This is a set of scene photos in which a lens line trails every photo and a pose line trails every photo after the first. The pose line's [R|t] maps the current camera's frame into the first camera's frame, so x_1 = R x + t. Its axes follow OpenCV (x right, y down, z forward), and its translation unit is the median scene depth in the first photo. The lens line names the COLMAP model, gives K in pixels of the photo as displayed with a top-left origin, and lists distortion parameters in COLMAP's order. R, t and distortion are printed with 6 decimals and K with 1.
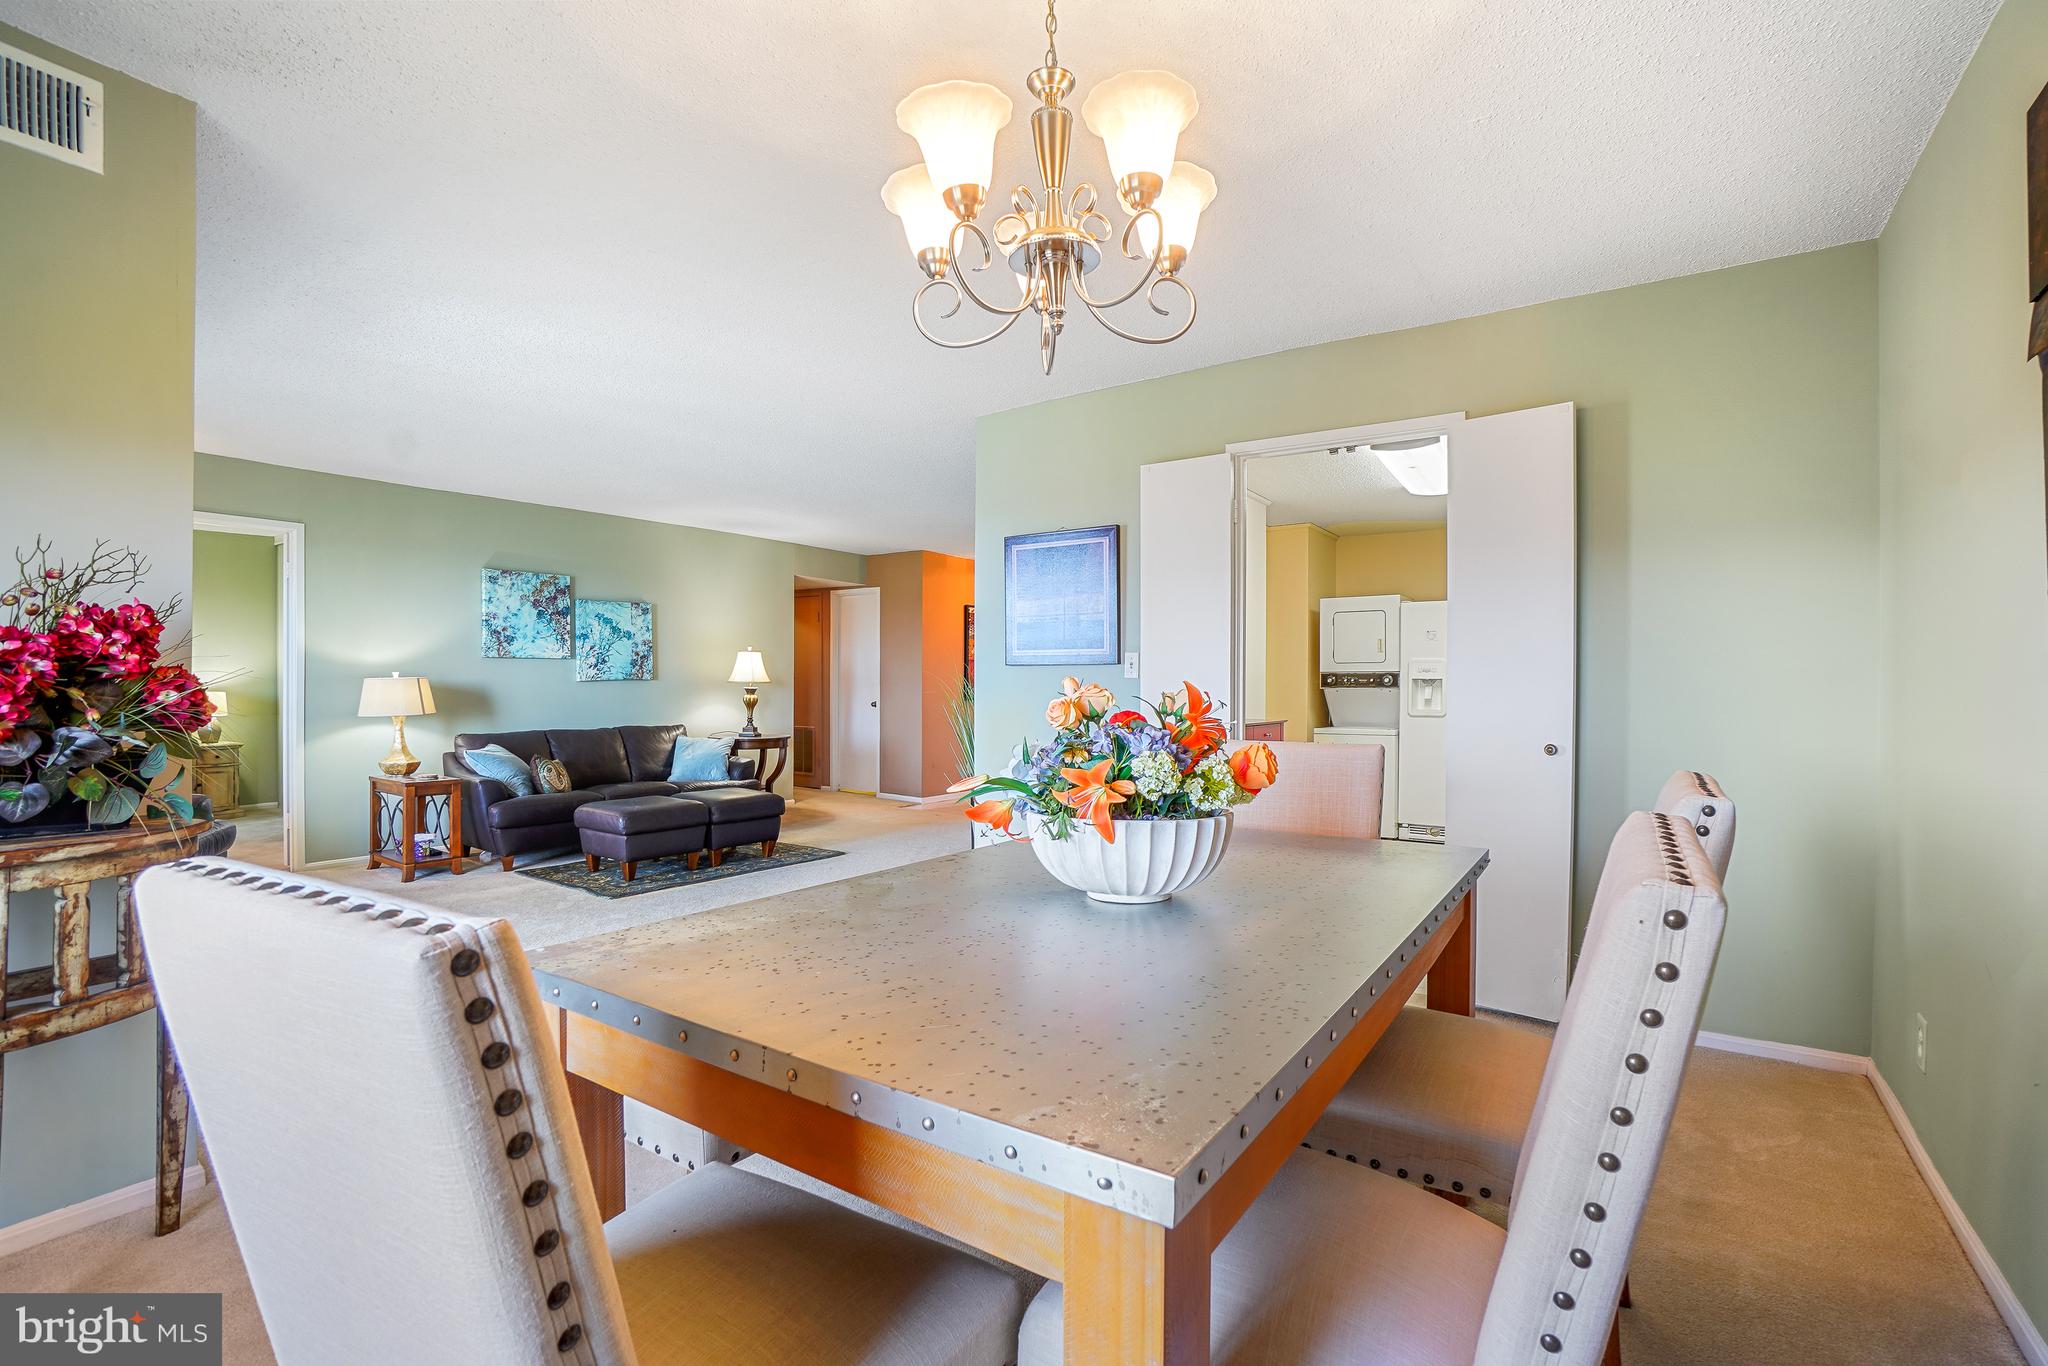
lens RADIAL K [[904.4, 0, 1026.4], [0, 904.4, 683.1], [0, 0, 1]] dist [-0.038808, 0.011846]
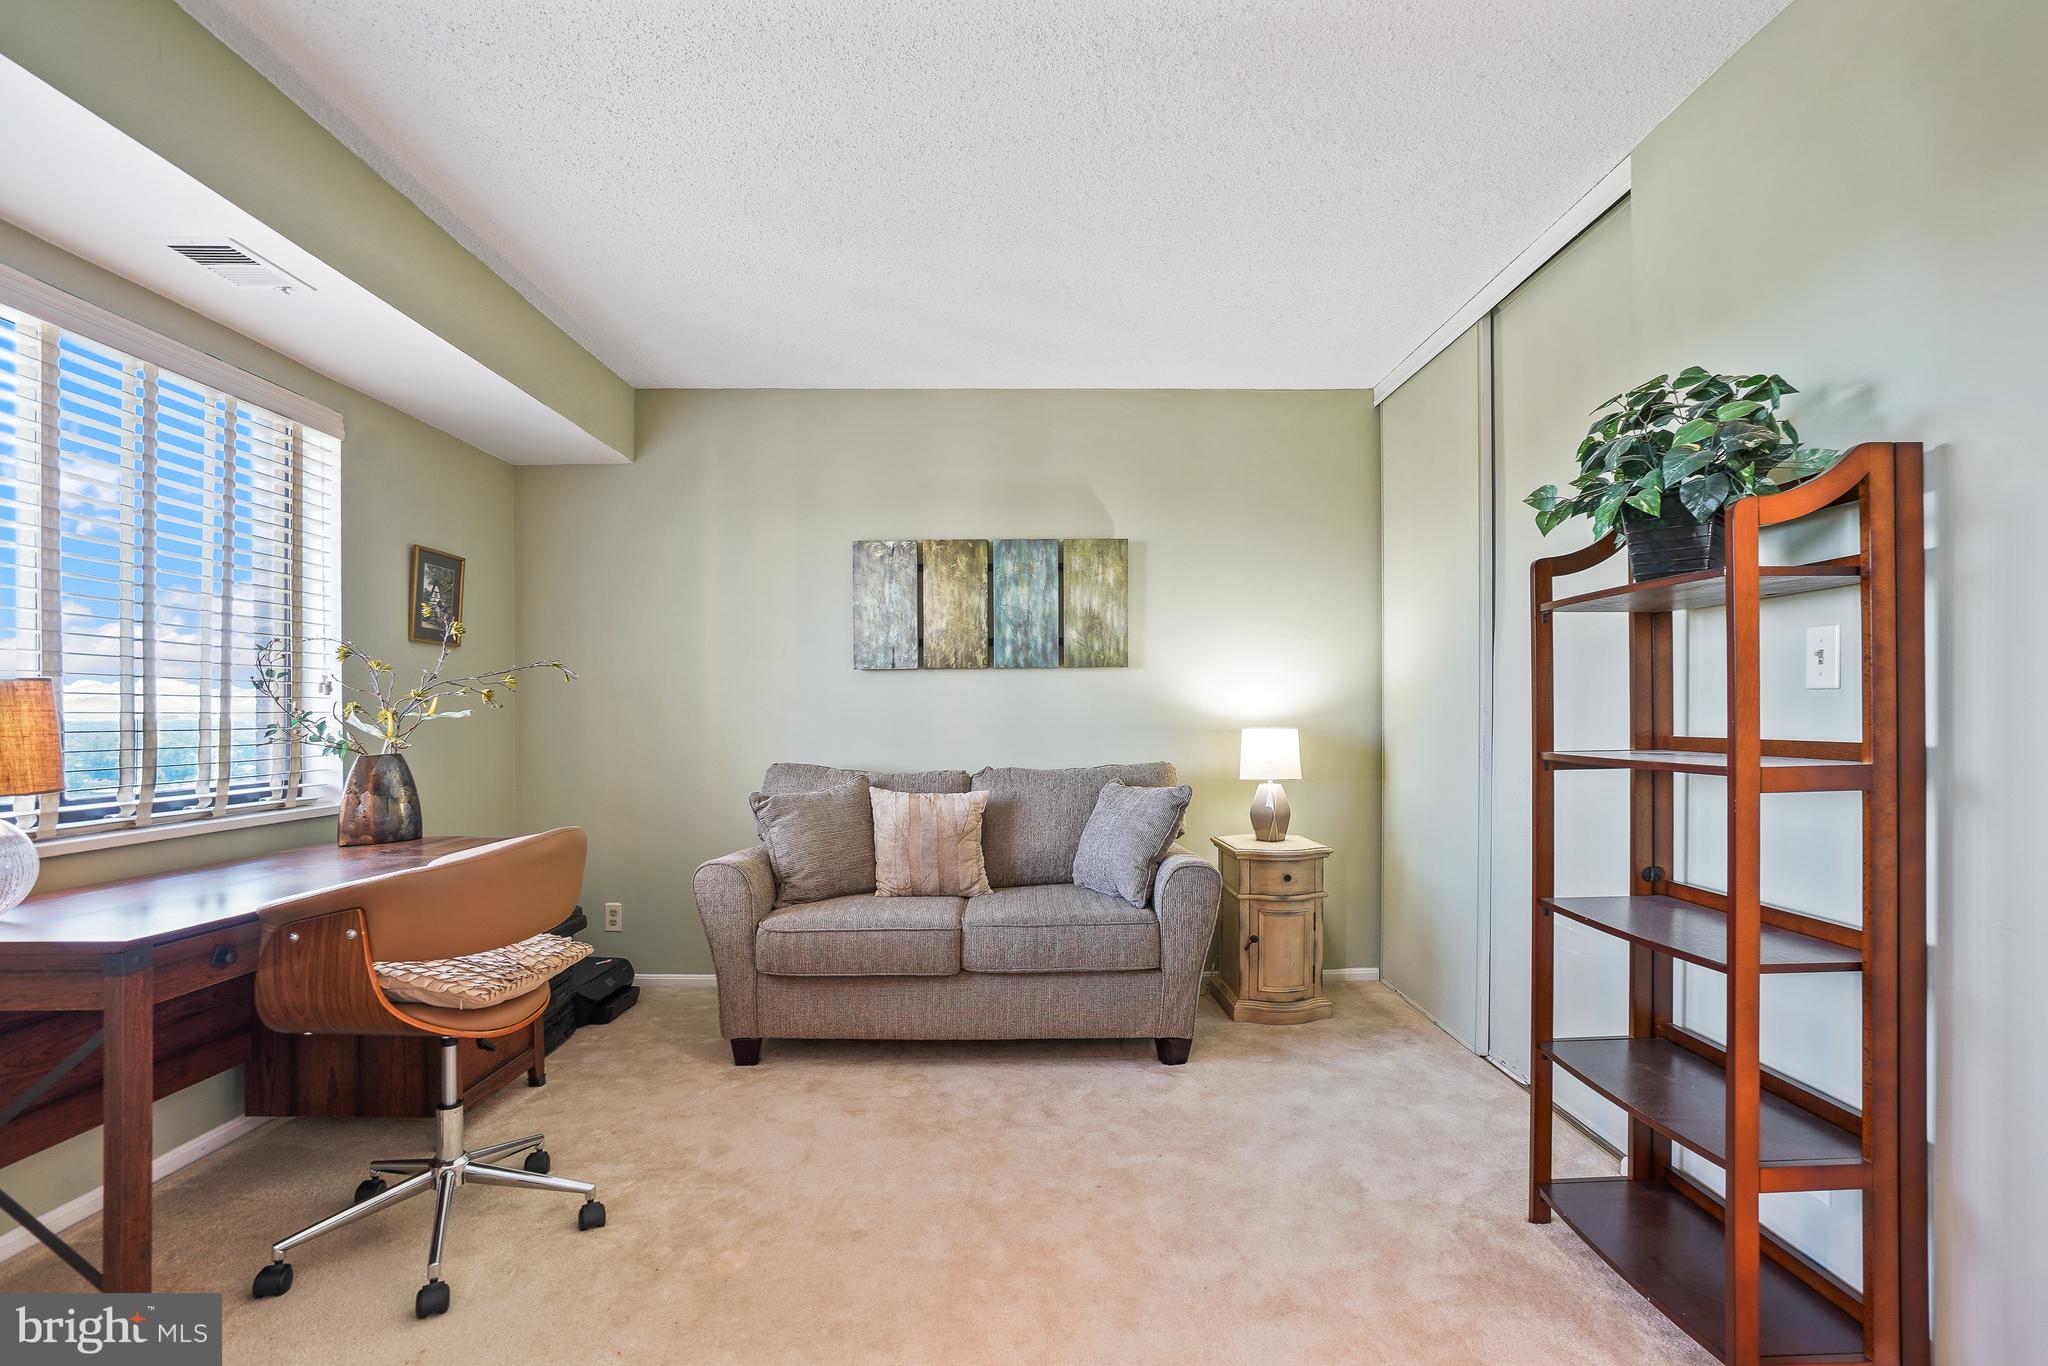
lens RADIAL K [[983.1, 0, 1040.3], [0, 983.1, 716.7], [0, 0, 1]] dist [-0.014221, 0.004156]
pose [[0.589460, -0.003181, -0.807792, -0.670830], [0.004796, 0.999988, -0.000438, 0.003773], [0.807784, -0.003616, 0.589468, 0.693608]]
